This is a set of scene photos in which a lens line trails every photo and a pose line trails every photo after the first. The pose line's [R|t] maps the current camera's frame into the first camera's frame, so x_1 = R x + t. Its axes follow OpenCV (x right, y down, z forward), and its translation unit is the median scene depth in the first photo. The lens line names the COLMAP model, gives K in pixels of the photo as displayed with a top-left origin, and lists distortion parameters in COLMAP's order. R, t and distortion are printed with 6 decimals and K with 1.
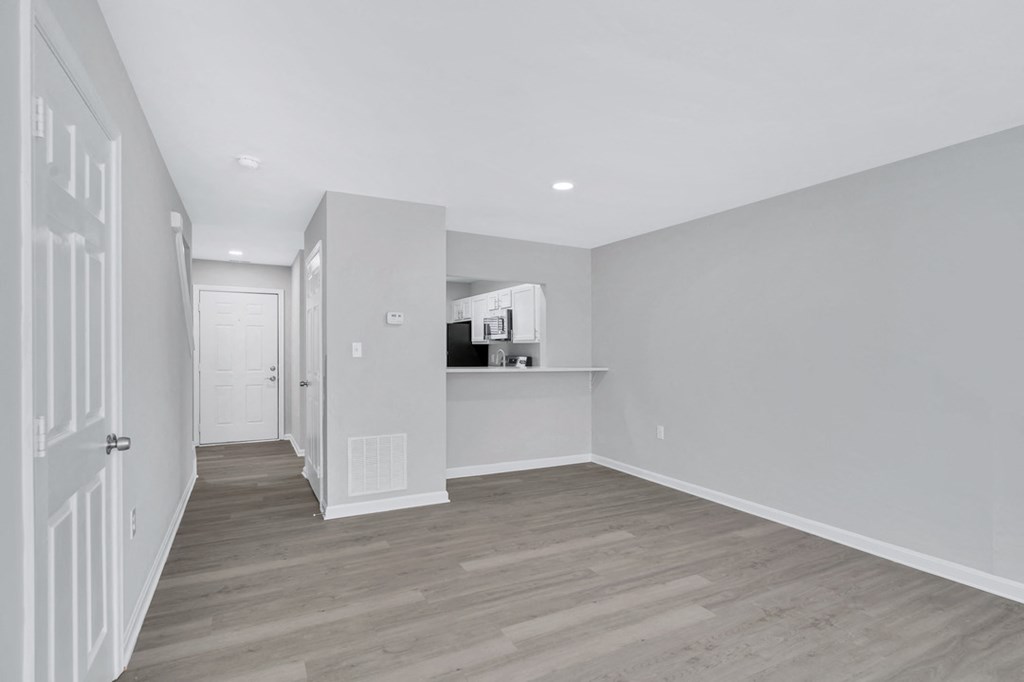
lens RADIAL K [[487.2, 0, 508.4], [0, 487.2, 354.6], [0, 0, 1]] dist [0.002582, -0.000616]
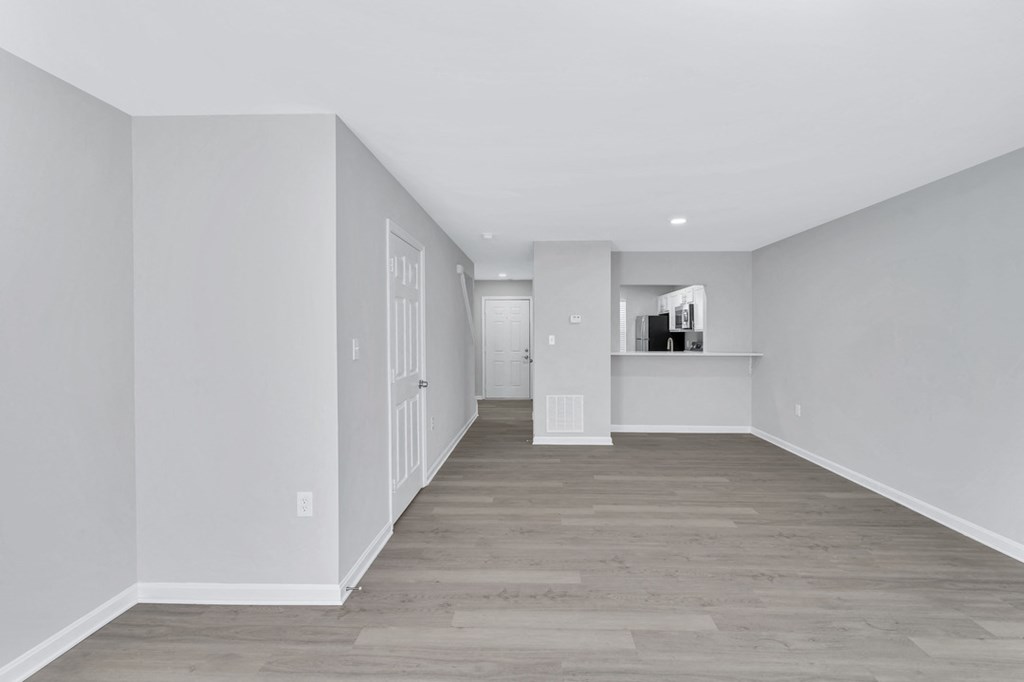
lens RADIAL K [[436.5, 0, 512.8], [0, 436.5, 342.2], [0, 0, 1]] dist [0.008102, -0.000319]
pose [[0.851133, 0.000840, -0.524950, 0.386260], [0.005078, 0.999939, 0.009833, -0.020068], [0.524926, -0.011035, 0.851076, -0.318937]]
